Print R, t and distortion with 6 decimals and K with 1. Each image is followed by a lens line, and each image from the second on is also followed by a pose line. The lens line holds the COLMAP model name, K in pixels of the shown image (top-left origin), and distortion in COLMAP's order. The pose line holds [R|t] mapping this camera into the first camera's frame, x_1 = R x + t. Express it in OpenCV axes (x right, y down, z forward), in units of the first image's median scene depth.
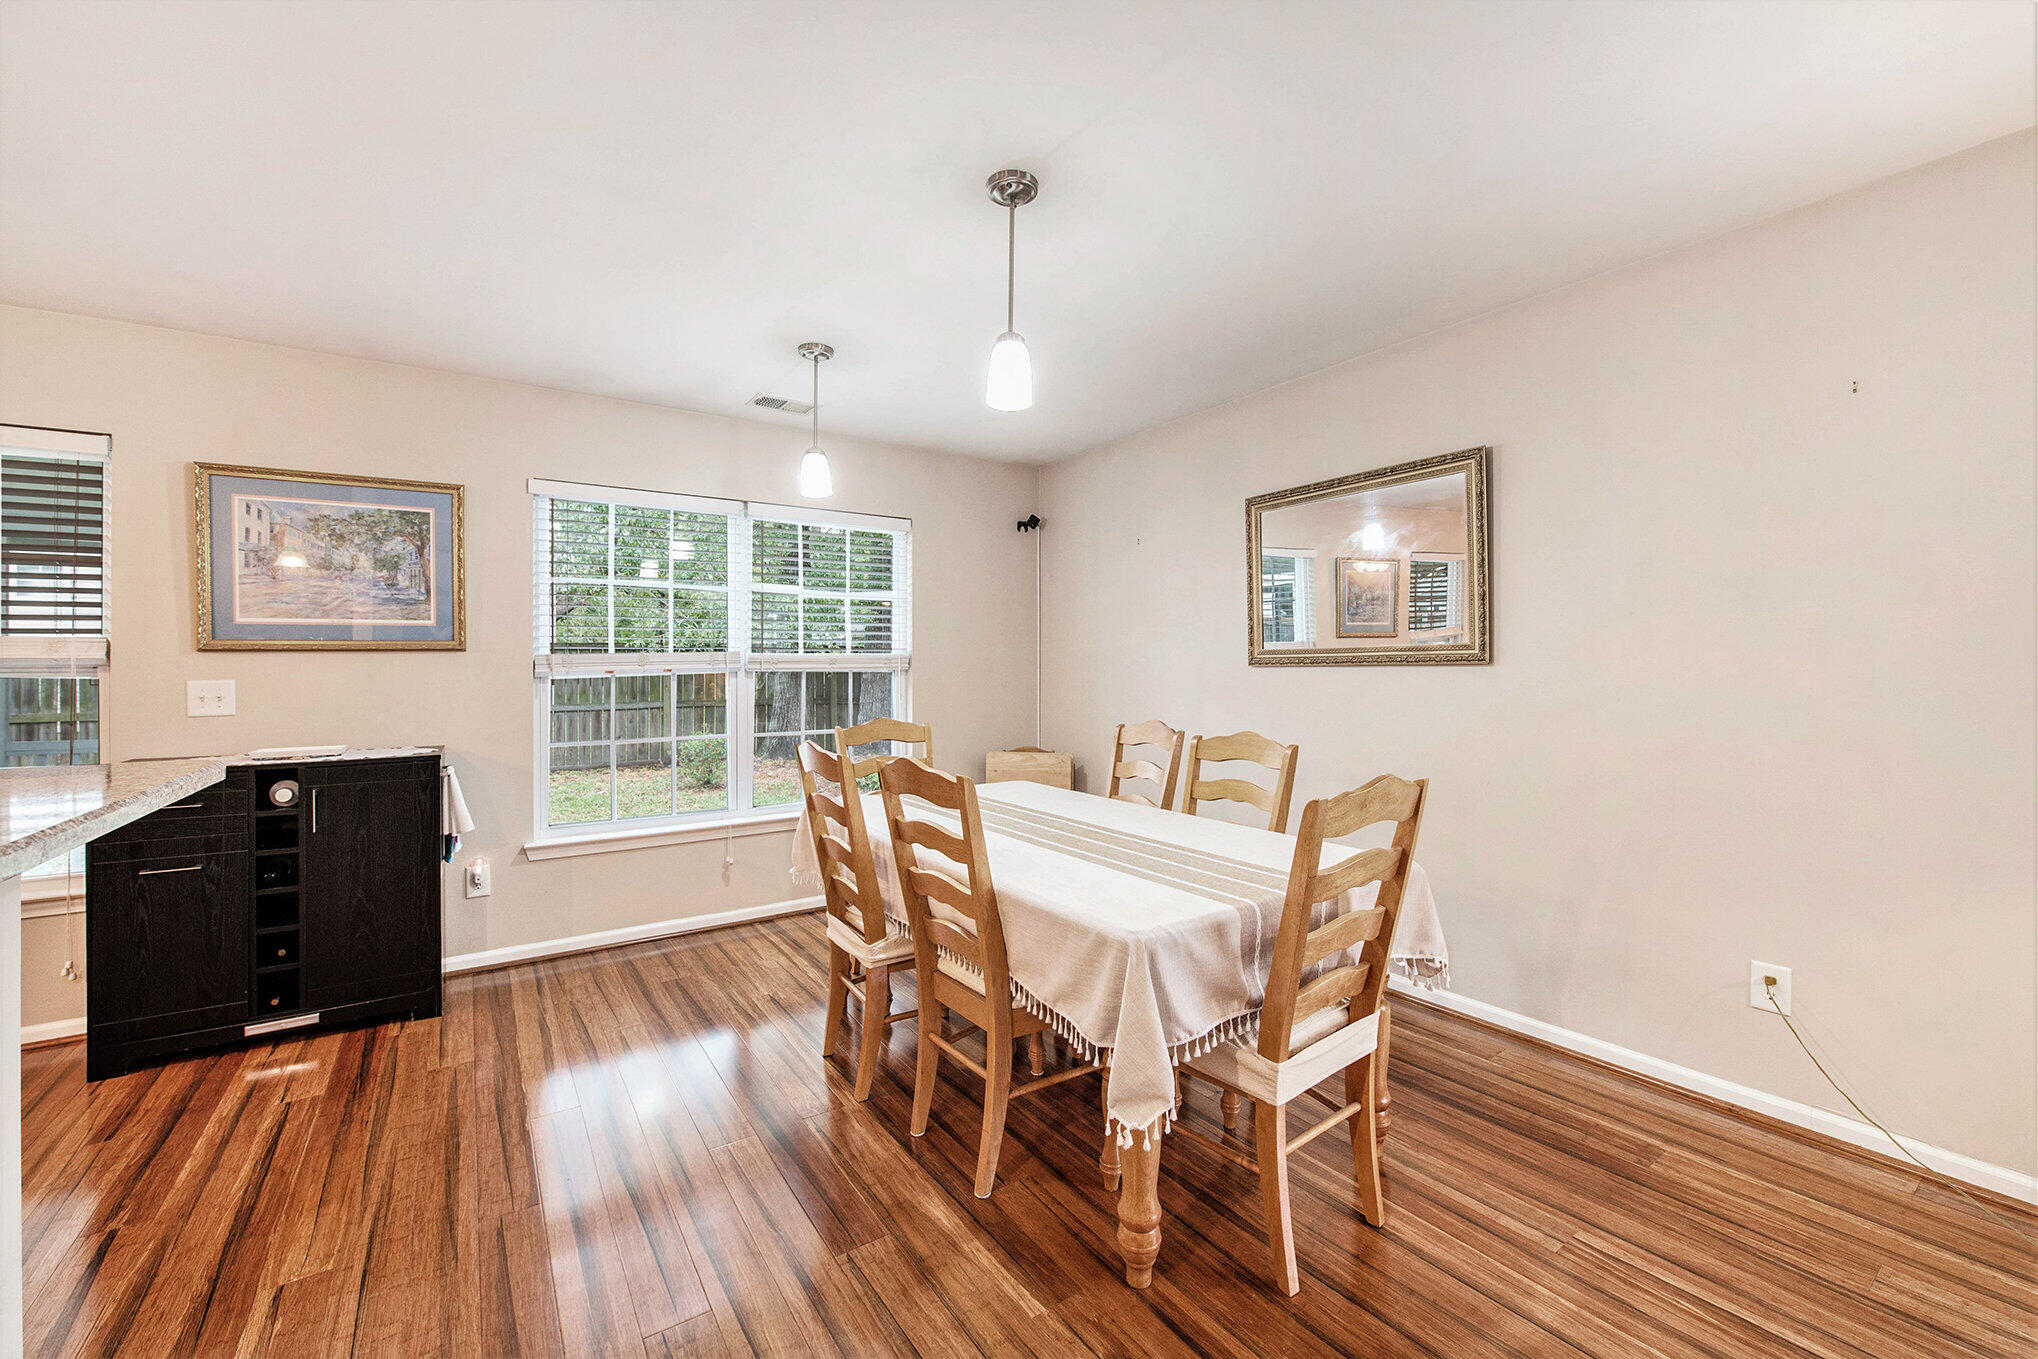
lens RADIAL K [[820.6, 0, 1032.3], [0, 820.6, 672.6], [0, 0, 1]] dist [-0.019877, -0.001010]
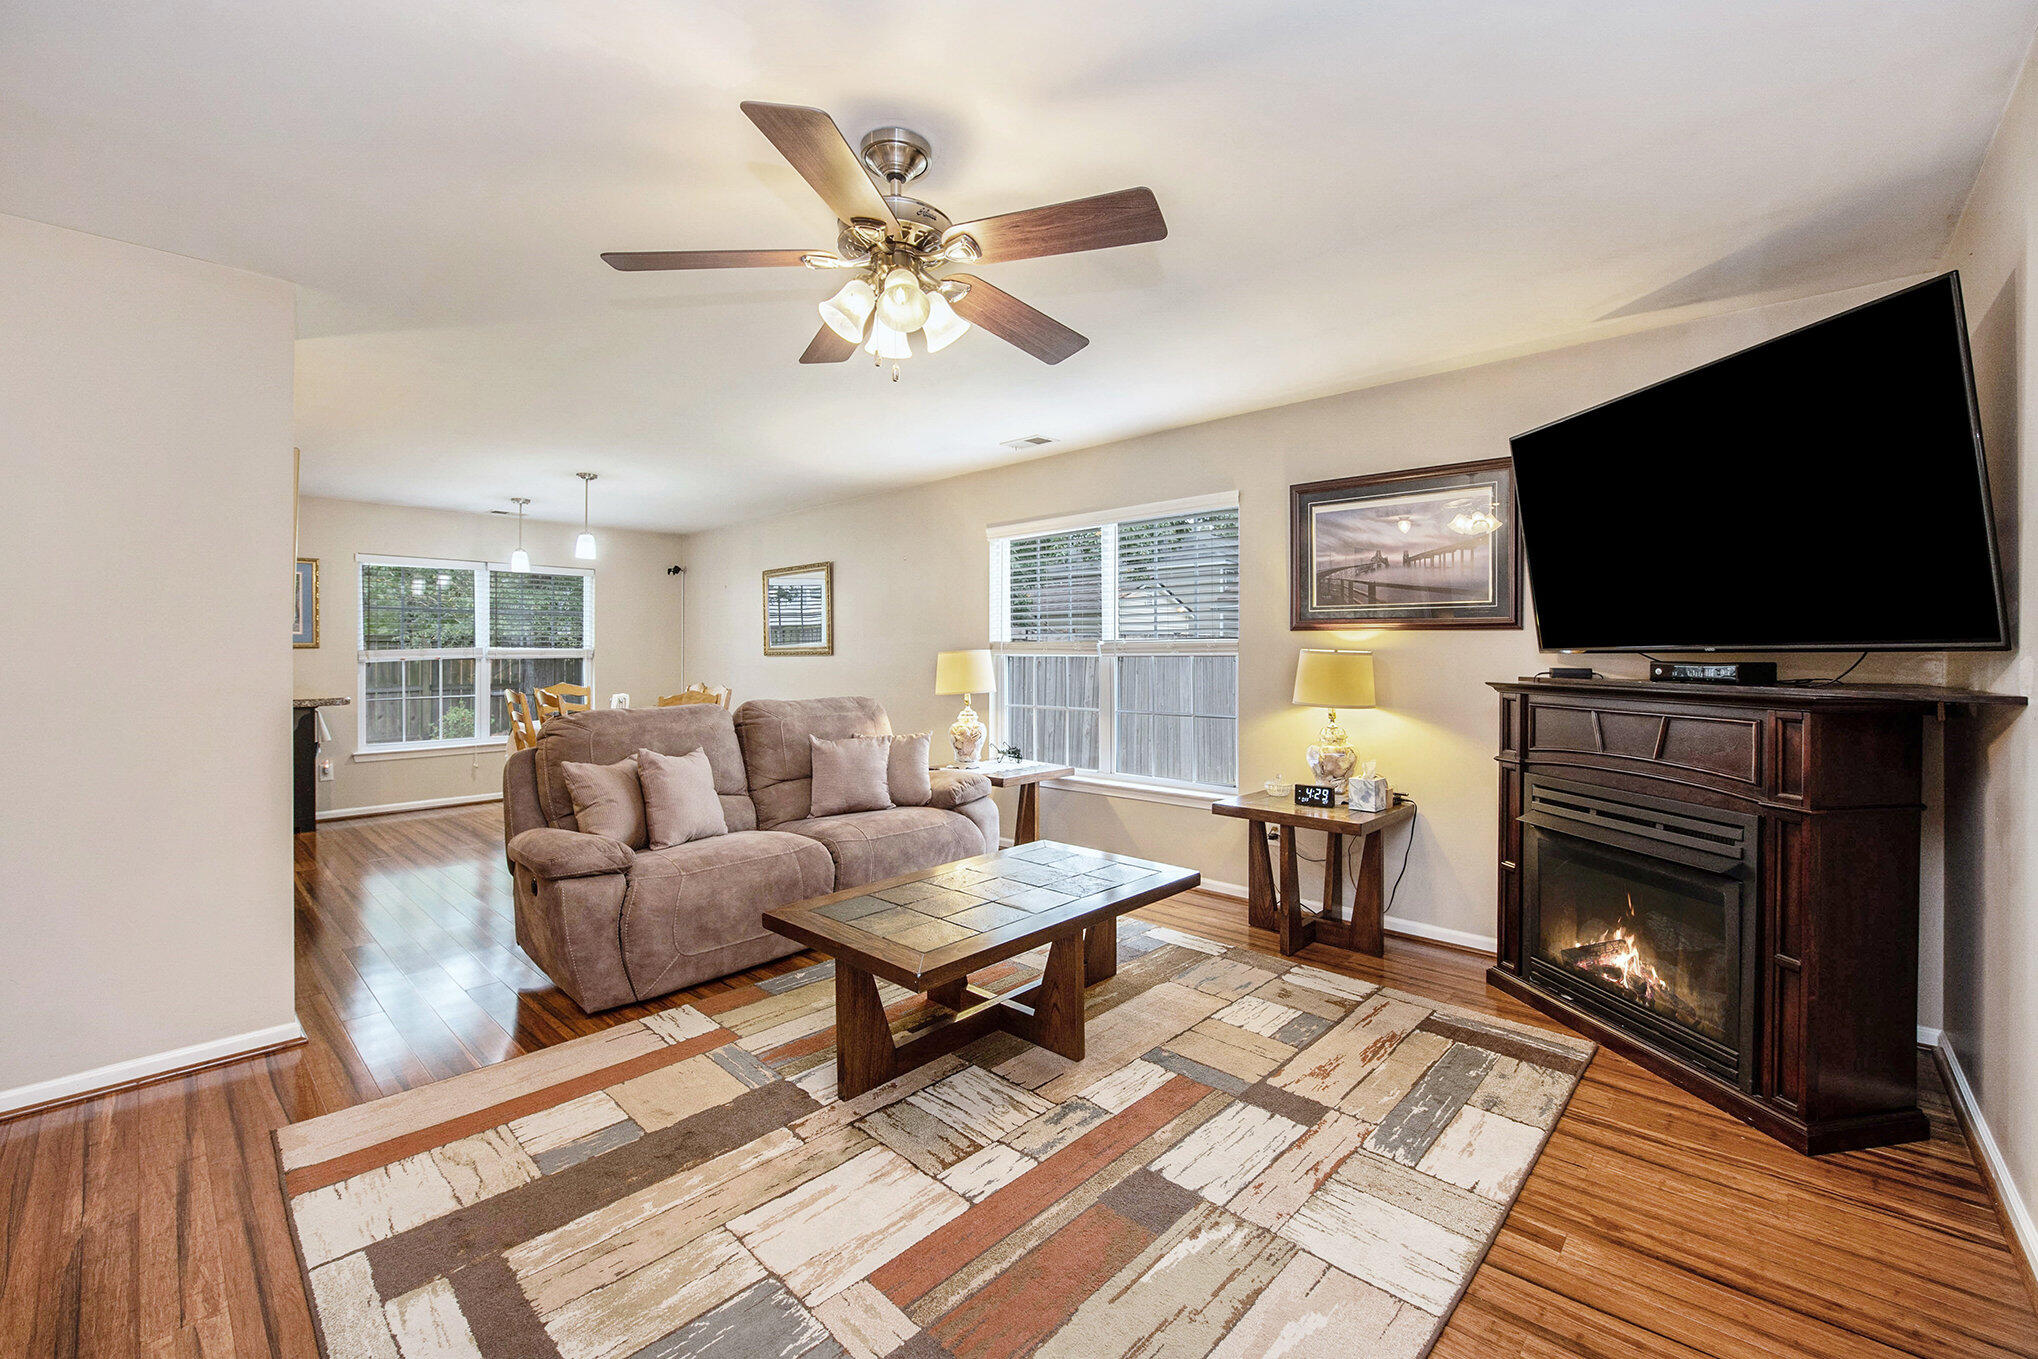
lens RADIAL K [[820.6, 0, 1005.5], [0, 820.6, 665.8], [0, 0, 1]] dist [-0.019877, -0.001010]
pose [[0.977822, -0.002436, 0.209425, 0.373668], [0.000894, 0.999972, 0.007457, 0.002023], [-0.209438, -0.007104, 0.977796, -0.942362]]
